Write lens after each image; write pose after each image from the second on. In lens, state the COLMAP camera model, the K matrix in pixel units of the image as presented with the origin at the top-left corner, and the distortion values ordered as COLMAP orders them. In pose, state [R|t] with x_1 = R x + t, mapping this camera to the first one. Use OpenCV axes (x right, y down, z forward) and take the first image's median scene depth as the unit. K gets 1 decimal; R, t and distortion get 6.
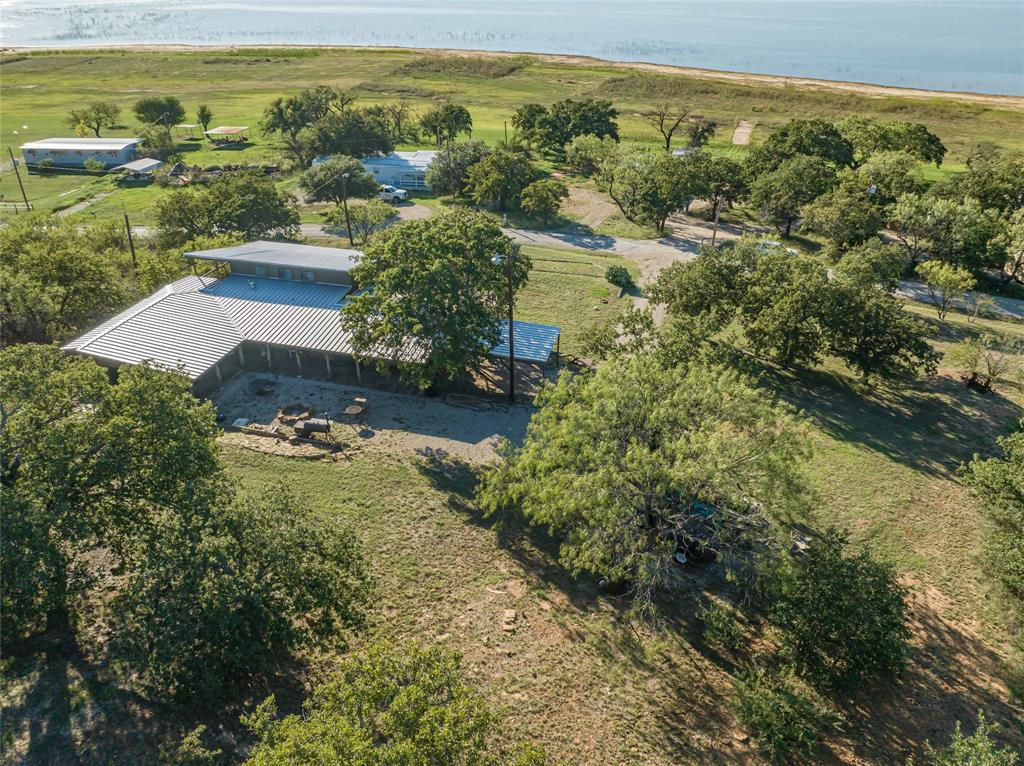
lens RADIAL K [[716.8, 0, 511.6], [0, 716.8, 383.7], [0, 0, 1]] dist [-0.048694, 0.008344]
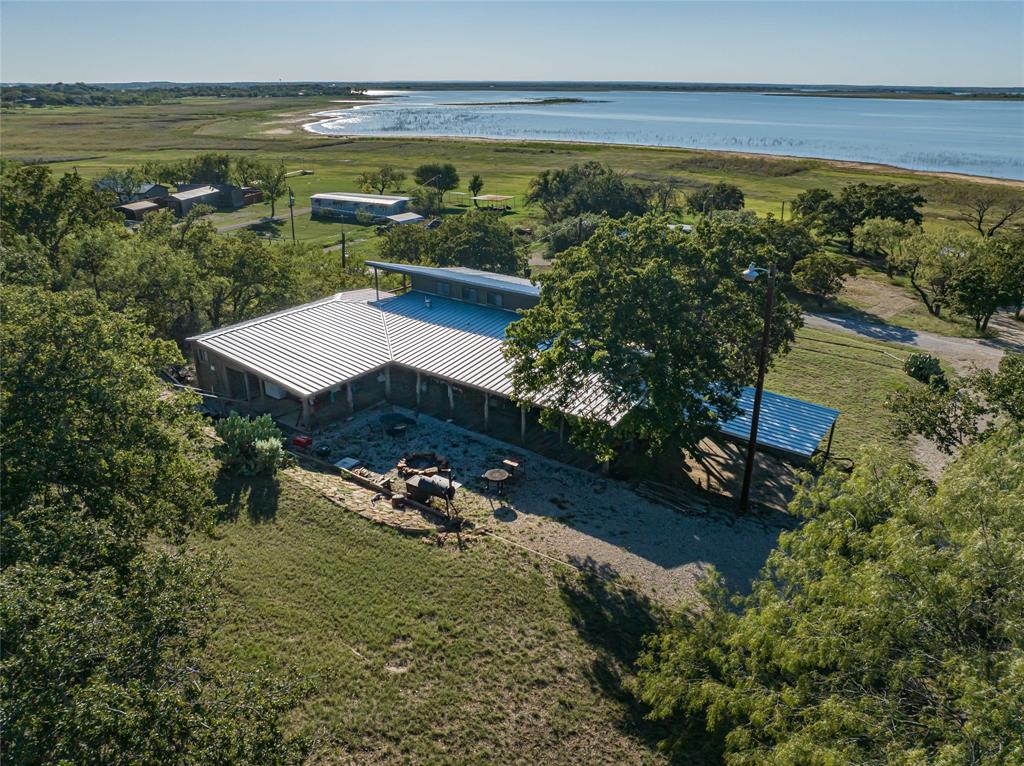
lens RADIAL K [[716.8, 0, 512.0], [0, 716.8, 375.0], [0, 0, 1]] dist [-0.048694, 0.008344]
pose [[0.932269, 0.137607, -0.334574, 0.002678], [-0.186237, 0.975423, -0.117755, 0.012460], [0.310147, 0.172090, 0.934984, 0.209670]]
